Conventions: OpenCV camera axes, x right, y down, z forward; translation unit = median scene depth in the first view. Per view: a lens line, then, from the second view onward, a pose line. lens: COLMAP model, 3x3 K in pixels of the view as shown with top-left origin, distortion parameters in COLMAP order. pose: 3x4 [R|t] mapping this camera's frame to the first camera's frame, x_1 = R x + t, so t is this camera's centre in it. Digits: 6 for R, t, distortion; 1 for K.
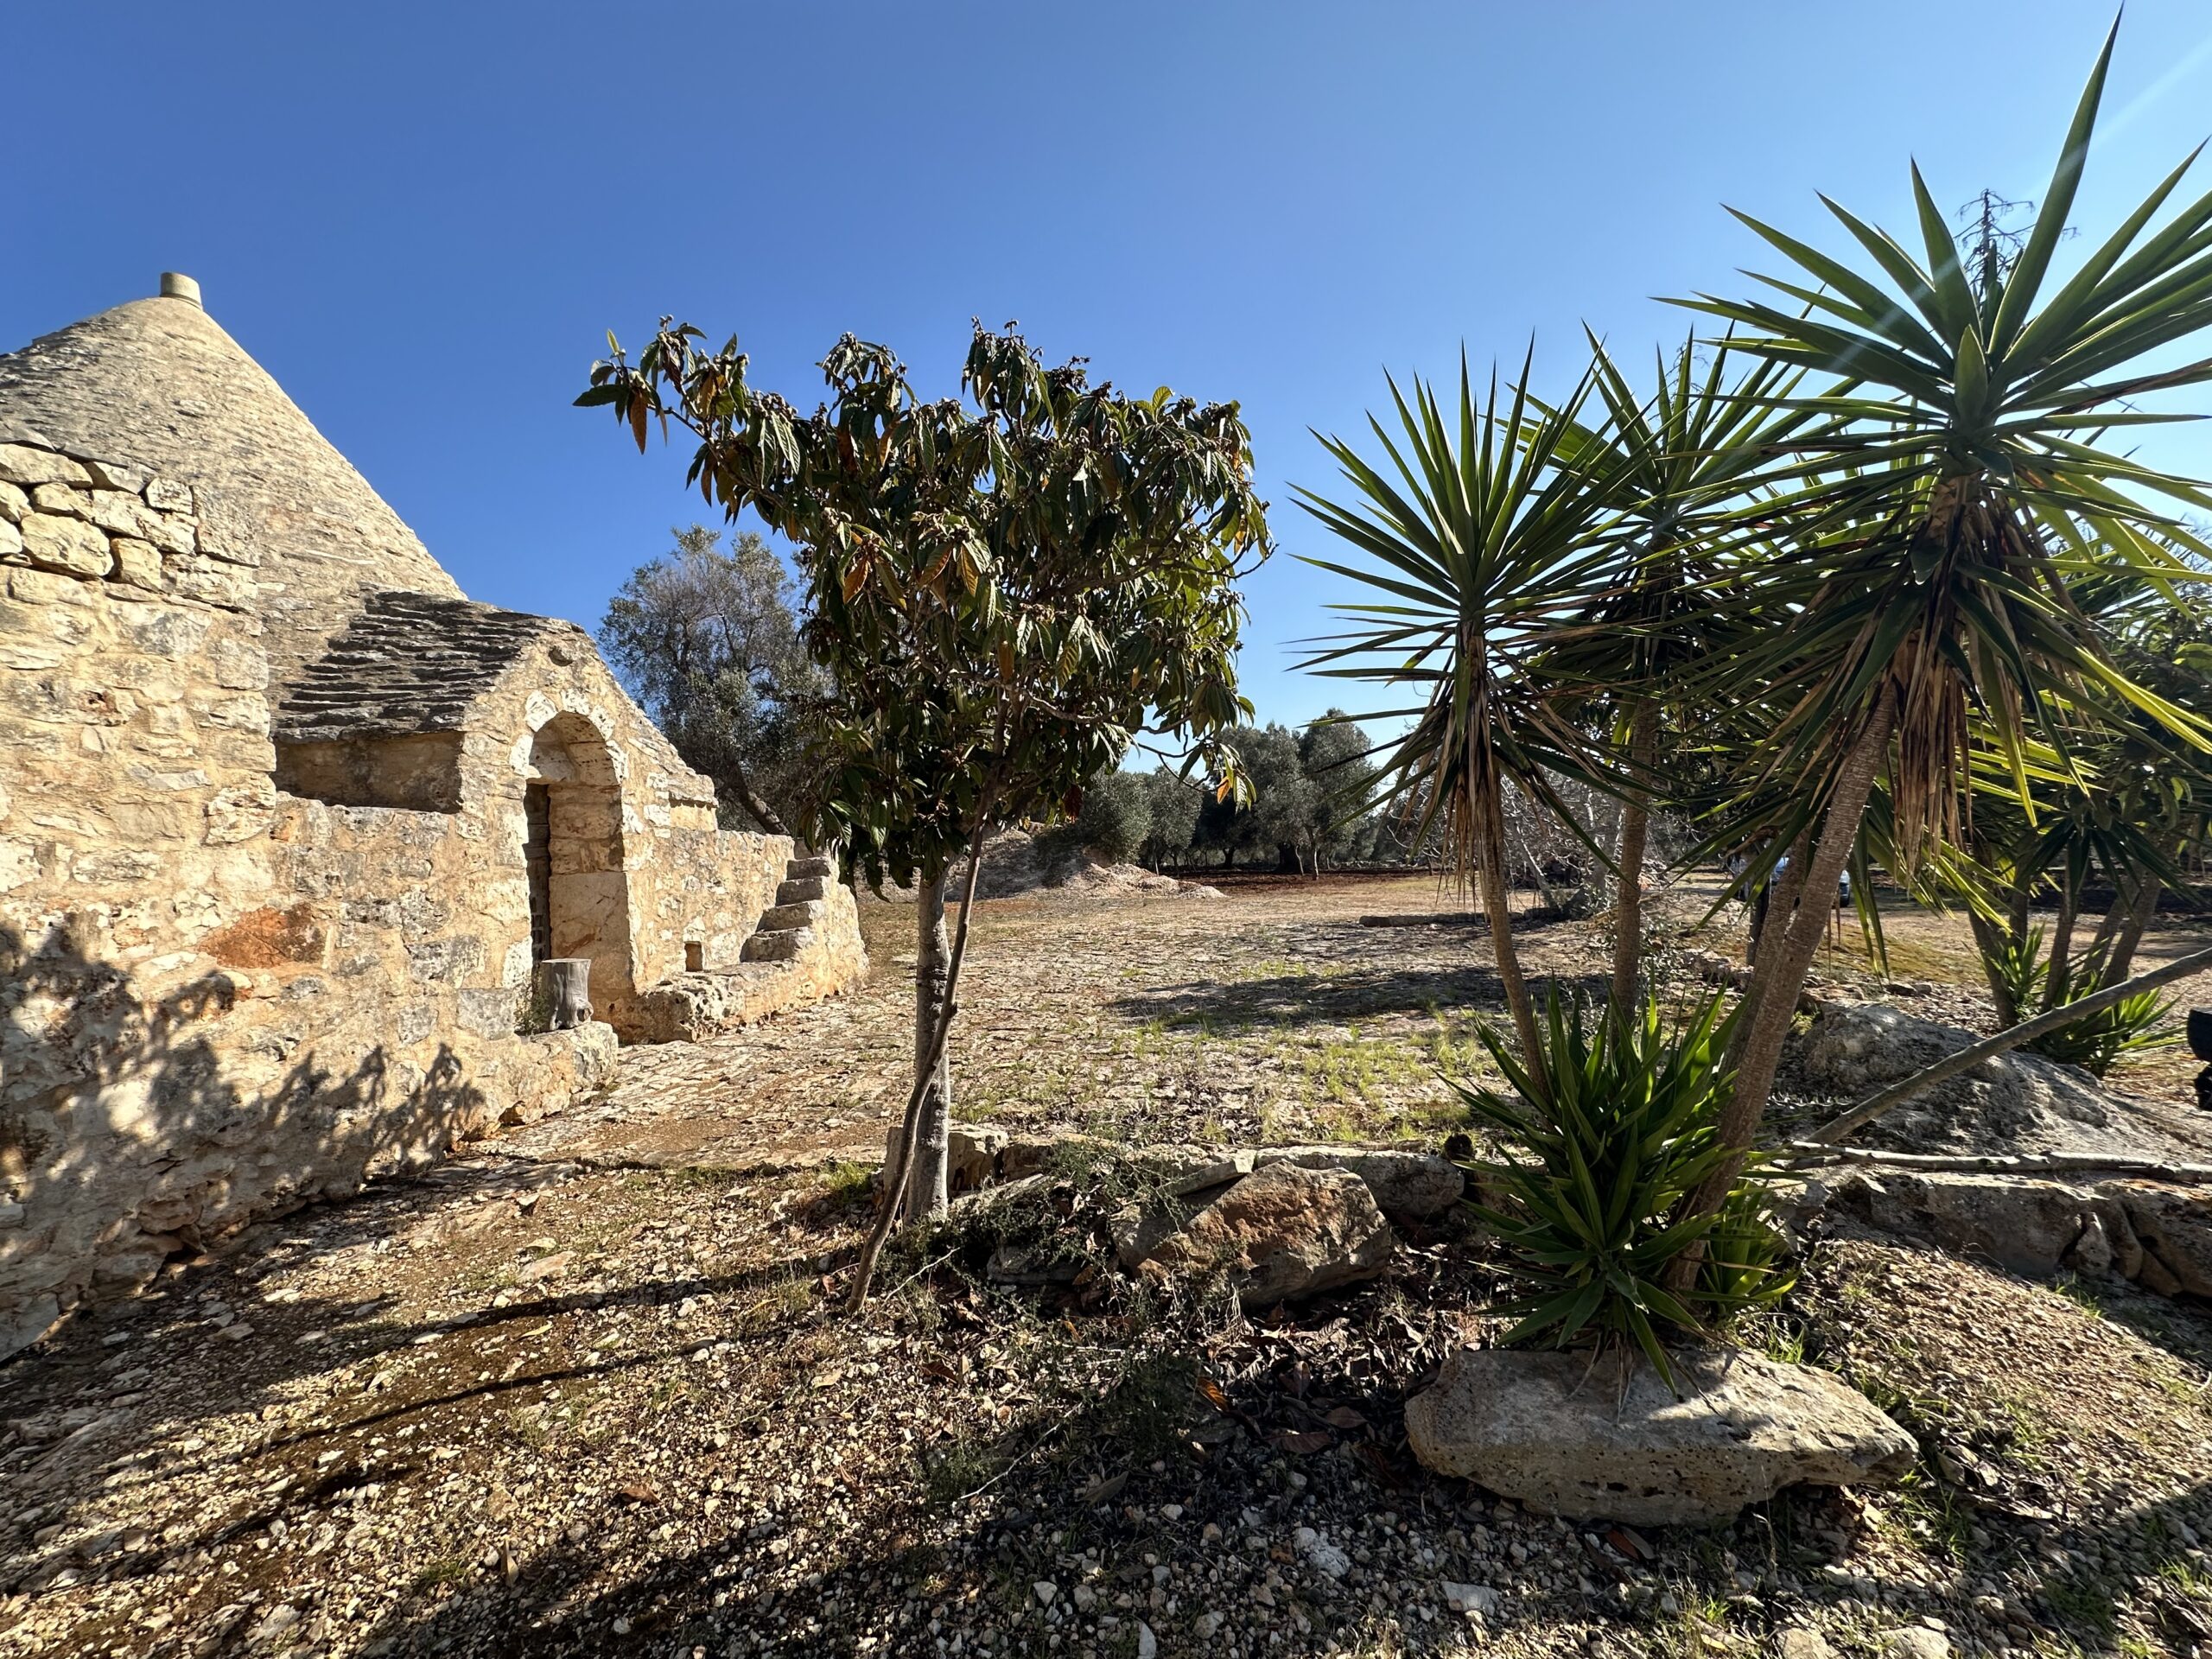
lens RADIAL K [[878.4, 0, 1098.3], [0, 878.4, 827.2], [0, 0, 1]] dist [-0.001668, 0.000475]
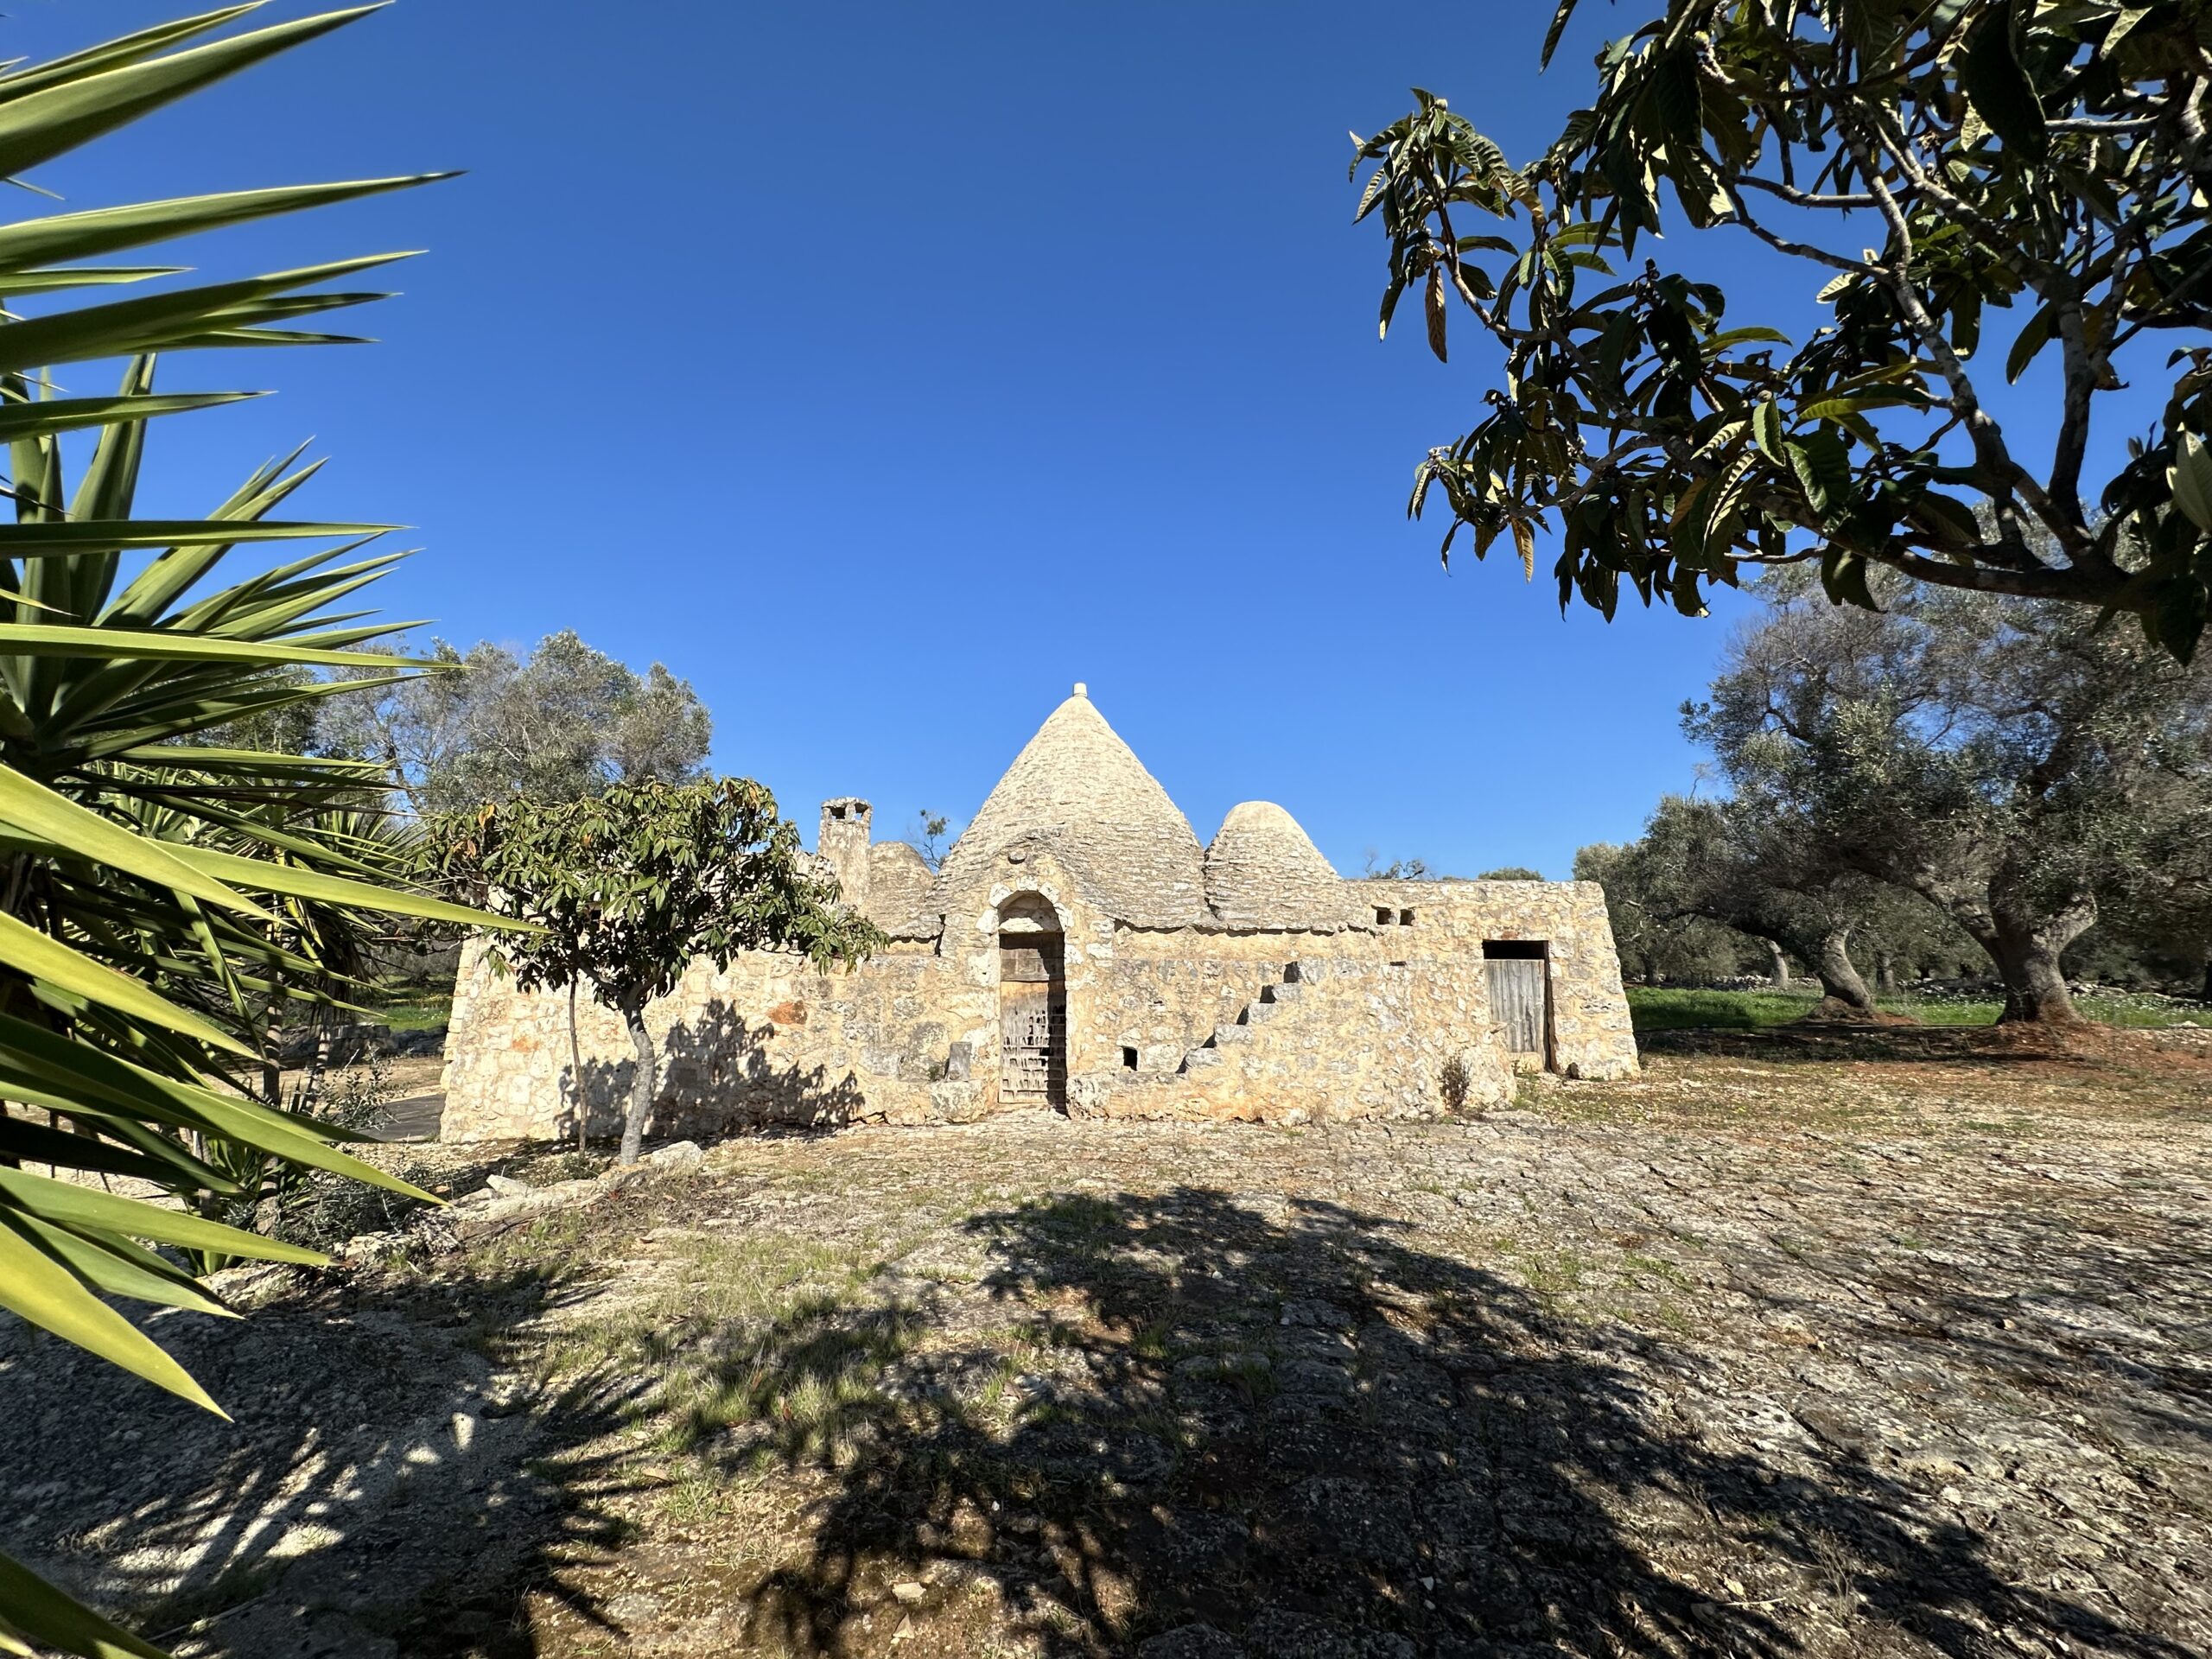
lens RADIAL K [[878.4, 0, 1106.8], [0, 878.4, 813.5], [0, 0, 1]] dist [-0.001668, 0.000475]
pose [[0.035354, -0.146633, -0.988559, 1.632877], [0.036149, 0.988718, -0.145364, -0.045307], [0.998721, -0.030596, 0.040256, 1.696229]]
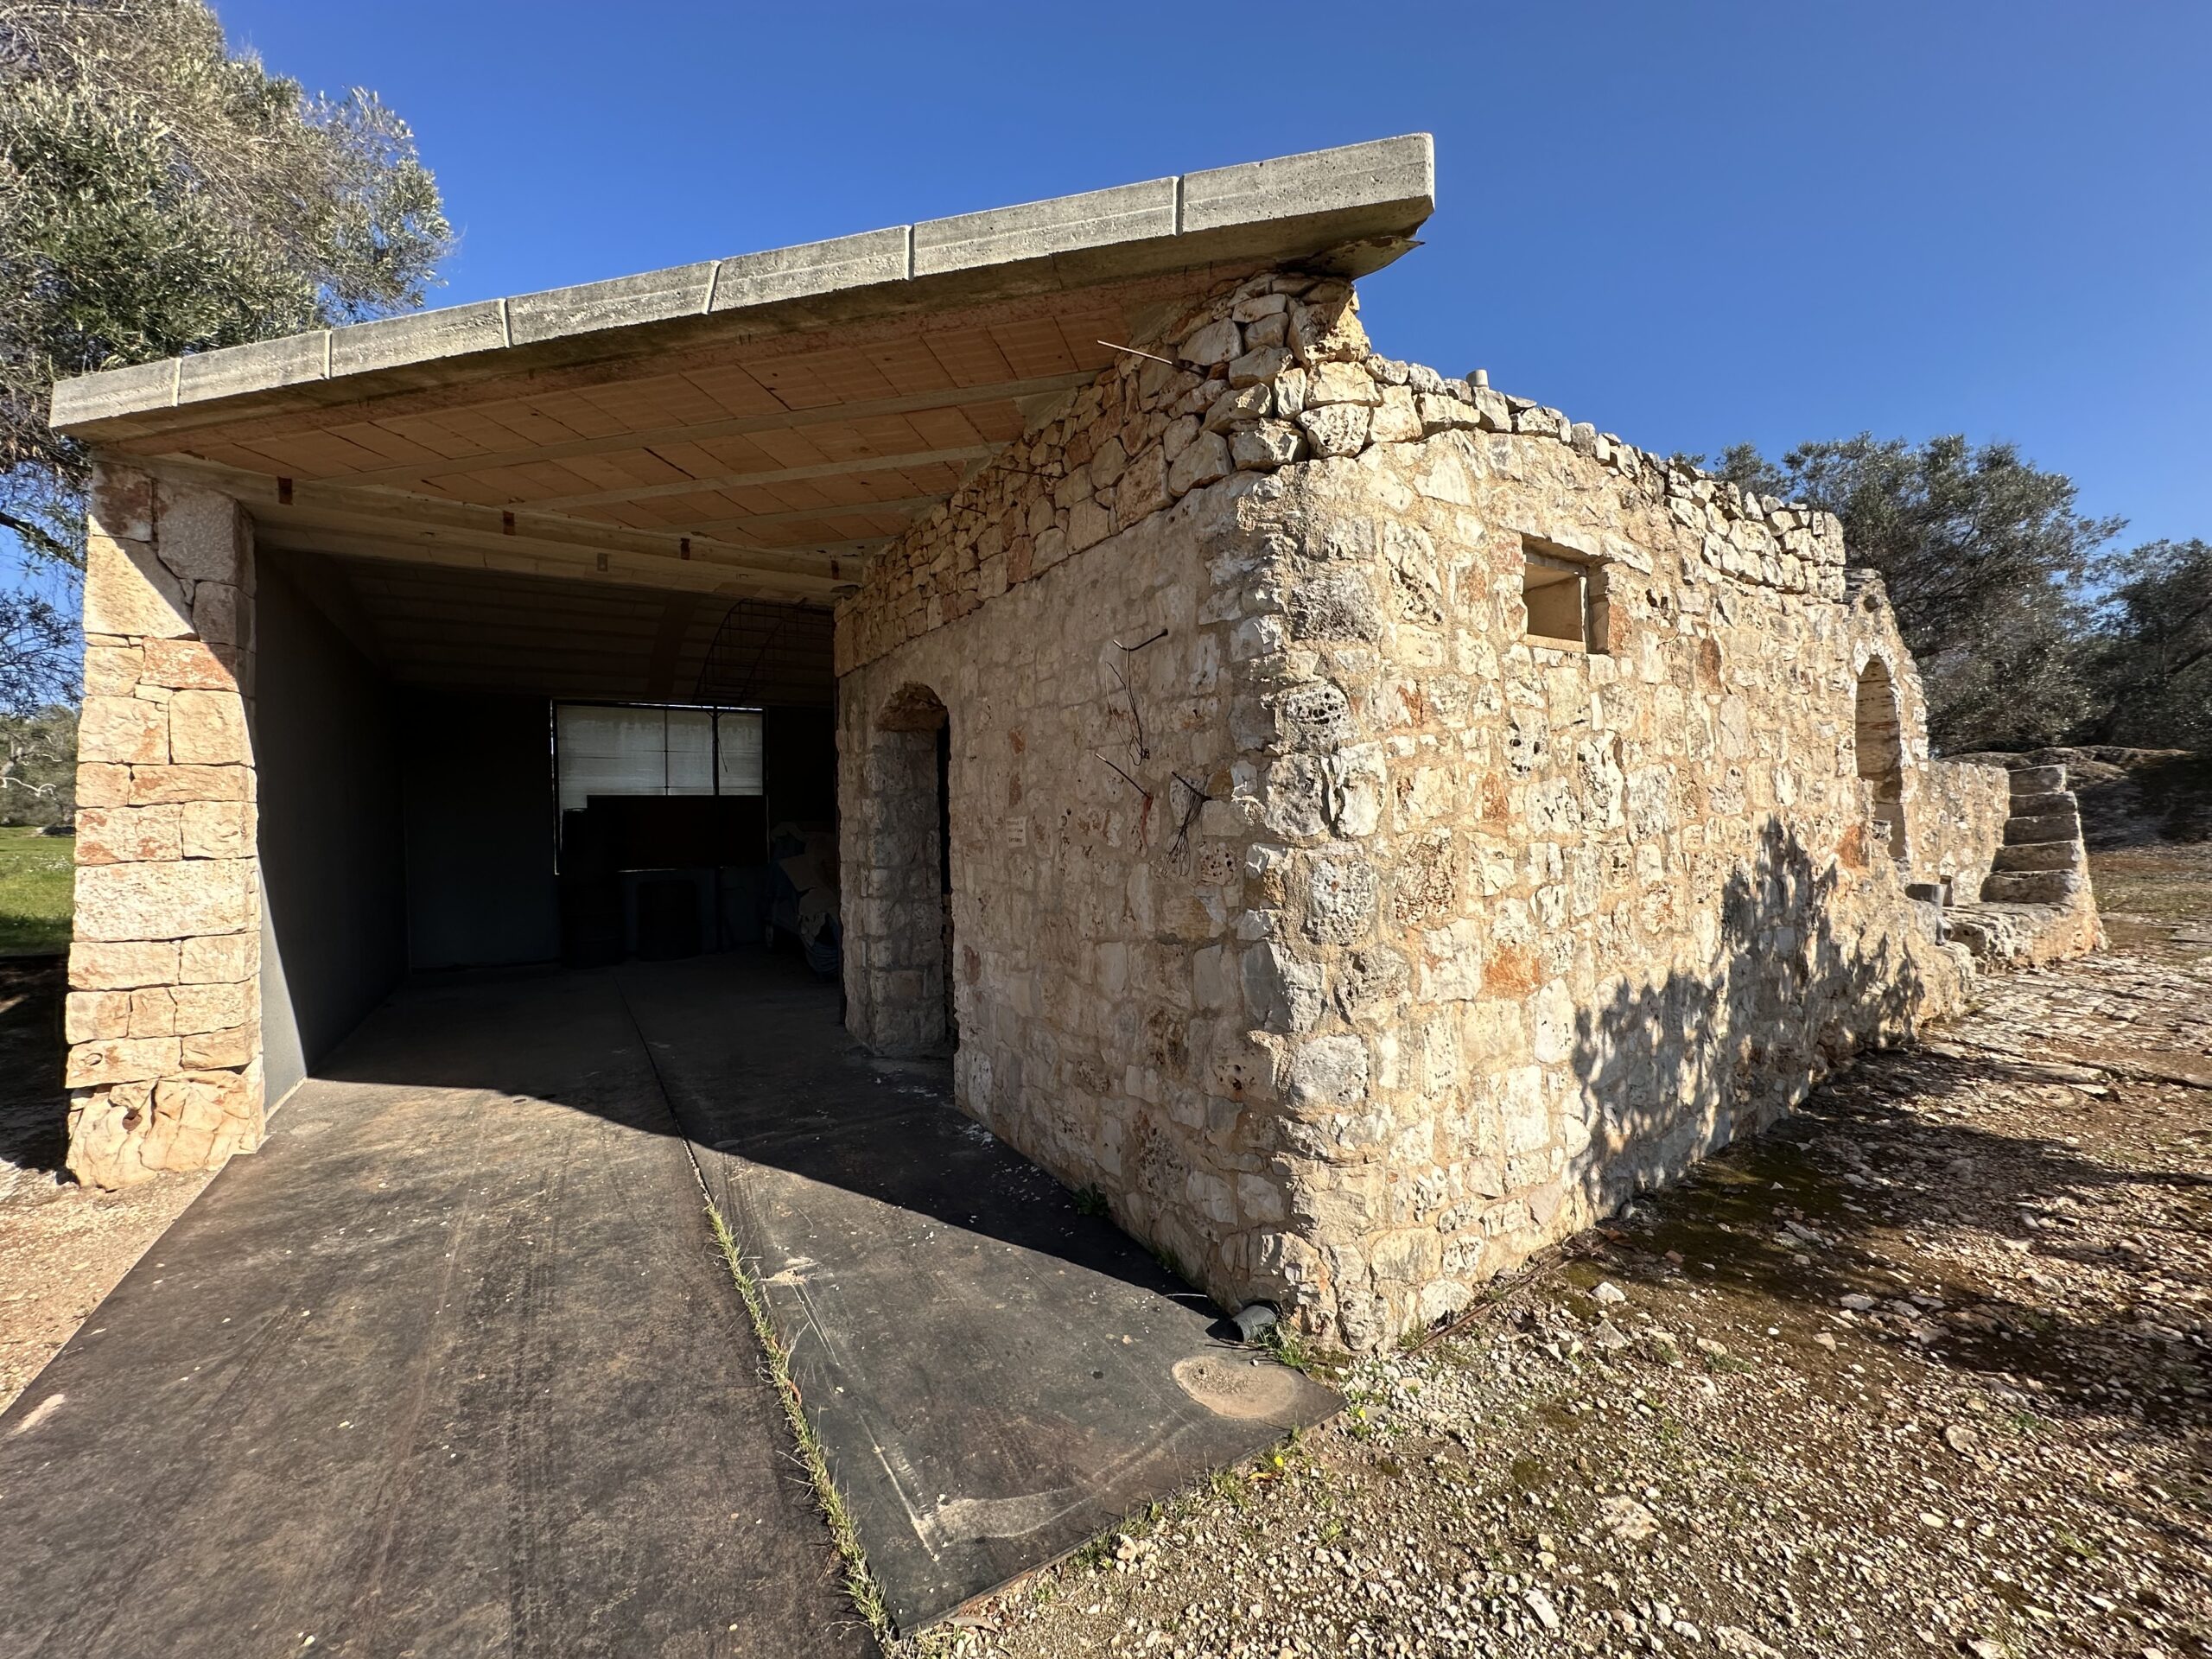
lens RADIAL K [[878.4, 0, 1103.3], [0, 878.4, 825.2], [0, 0, 1]] dist [-0.001668, 0.000475]
pose [[0.666259, 0.036619, -0.744820, -0.656912], [0.015136, 0.997924, 0.062602, -0.005885], [0.745566, -0.052982, 0.664322, -0.669507]]
